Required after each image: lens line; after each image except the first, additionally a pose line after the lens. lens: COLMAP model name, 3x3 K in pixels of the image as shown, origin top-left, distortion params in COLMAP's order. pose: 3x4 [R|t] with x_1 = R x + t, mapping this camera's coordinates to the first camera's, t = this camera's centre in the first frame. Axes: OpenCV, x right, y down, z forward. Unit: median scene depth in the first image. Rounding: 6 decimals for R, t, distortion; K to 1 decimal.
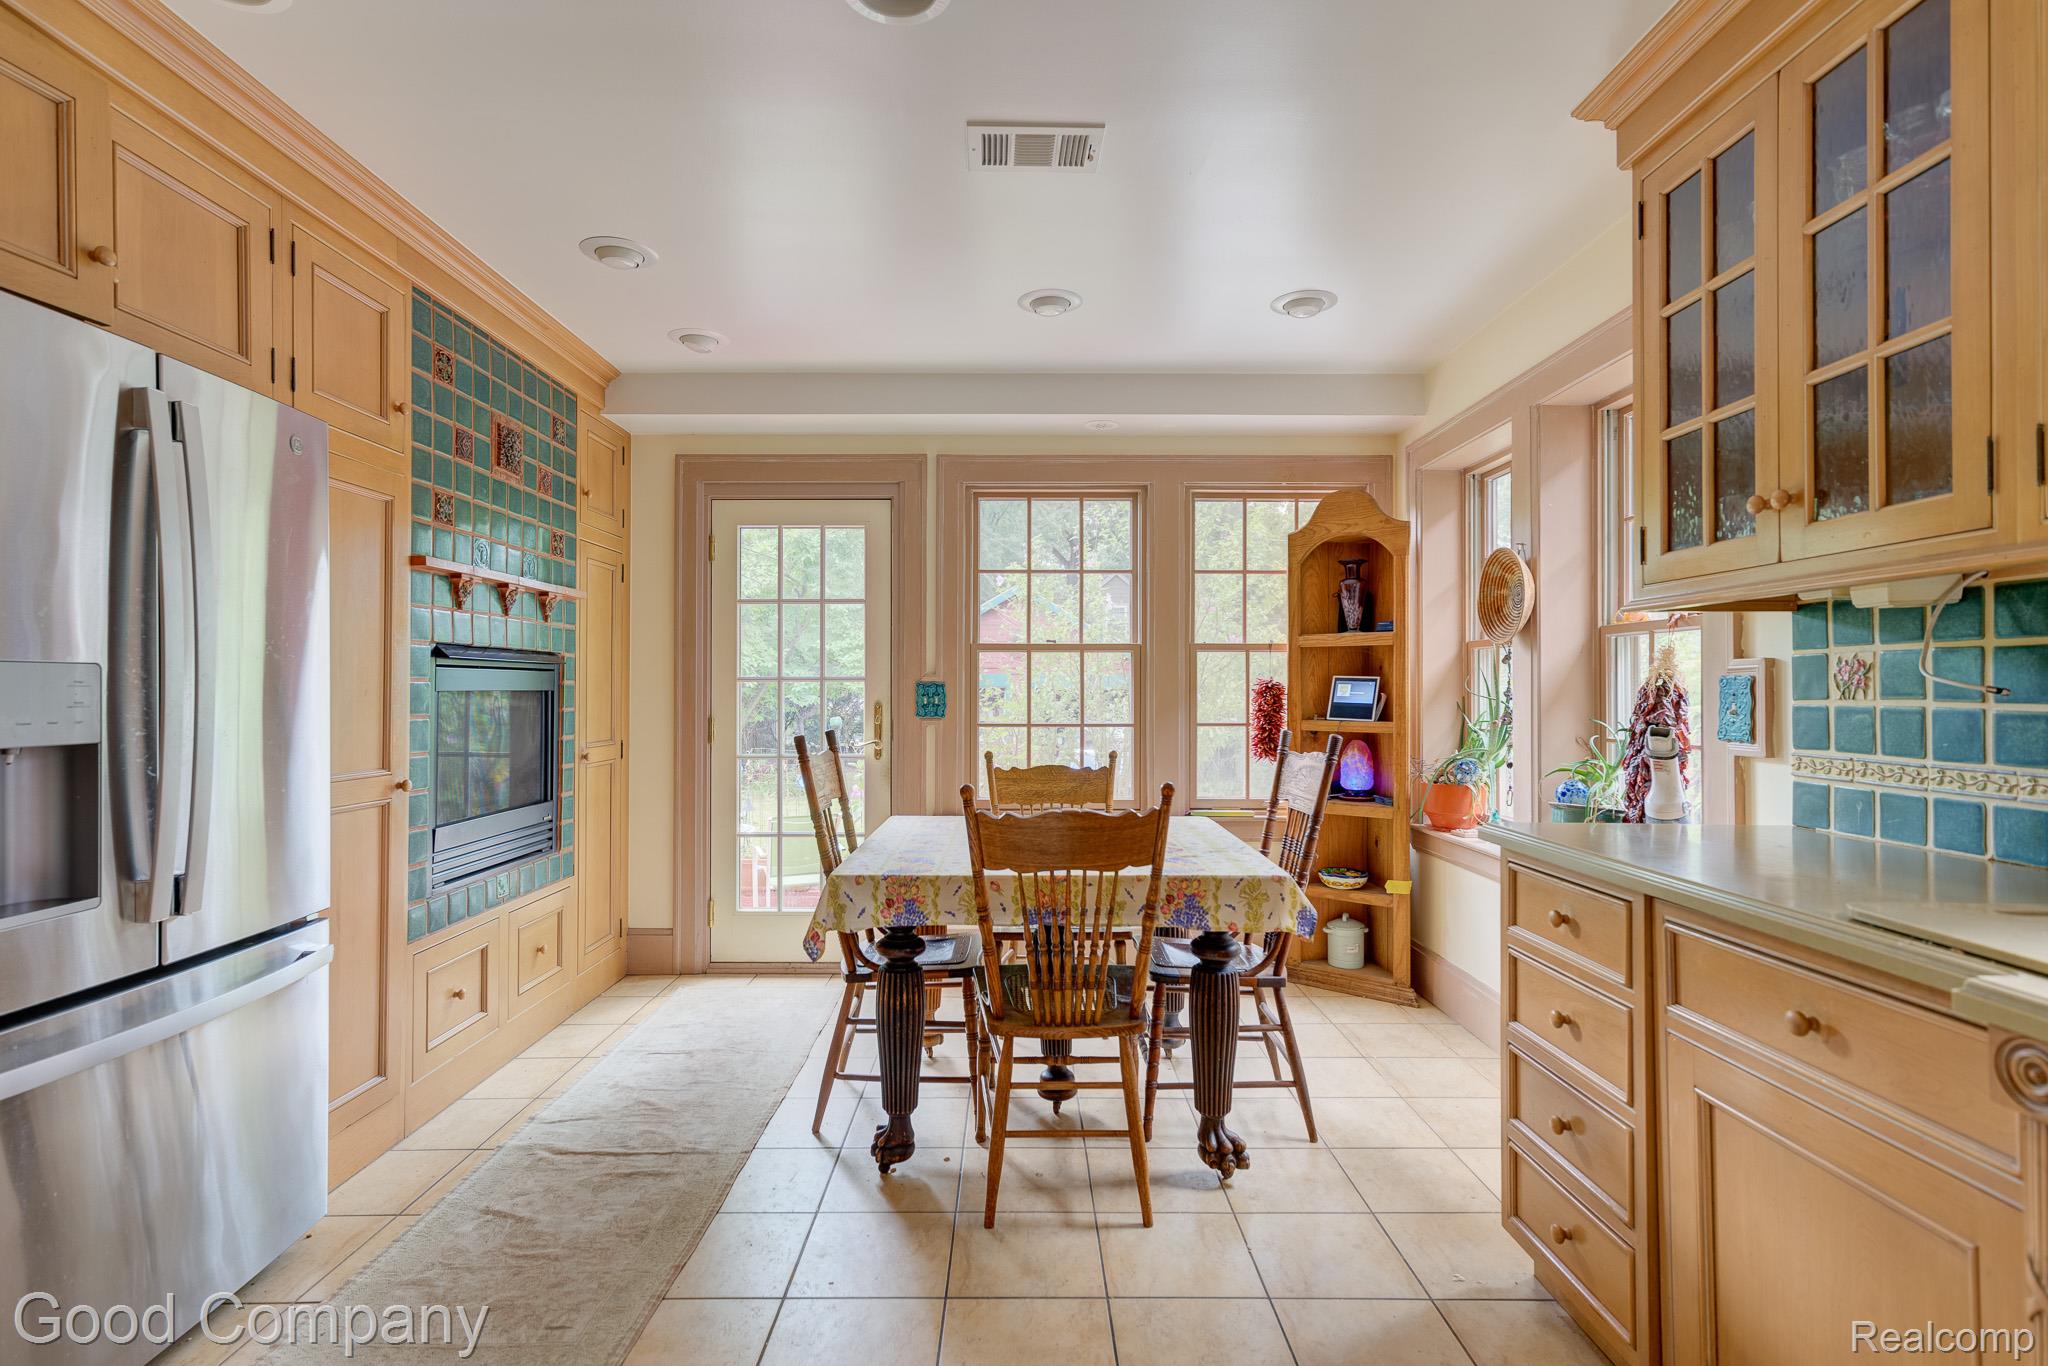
lens RADIAL K [[994.0, 0, 1020.2], [0, 994.0, 675.6], [0, 0, 1]] dist [0.002371, 0.016045]
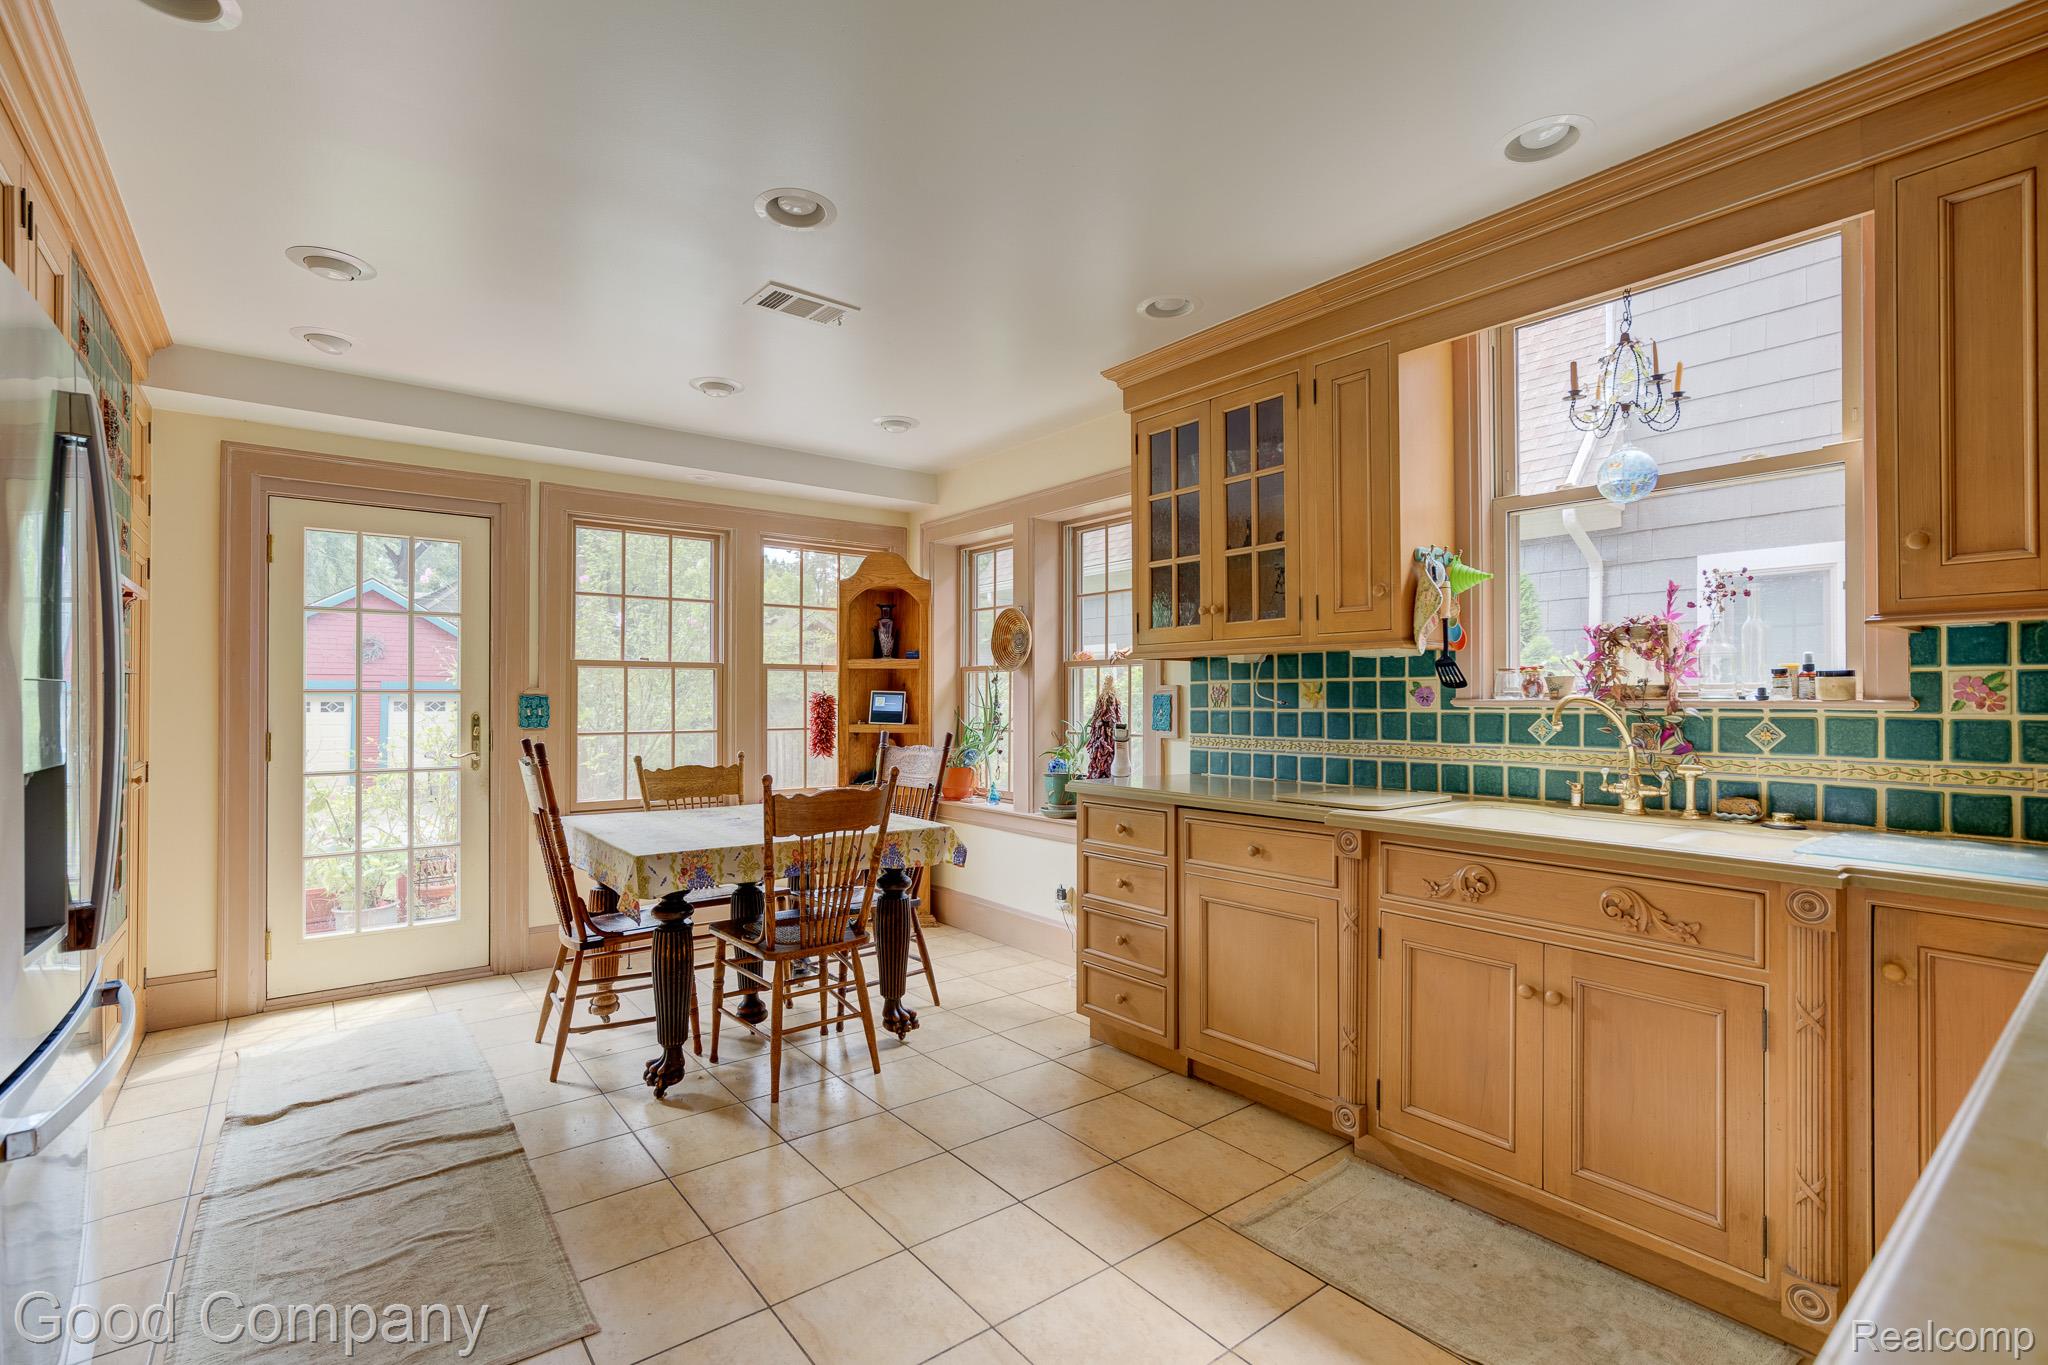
lens RADIAL K [[930.1, 0, 1024.0], [0, 930.1, 682.5], [0, 0, 1]] dist [-0.023542, 0.018415]
pose [[0.789490, 0.009463, 0.613690, -0.362968], [-0.007893, 0.999955, -0.005266, -0.007172], [-0.613712, -0.000687, 0.789529, -0.131637]]
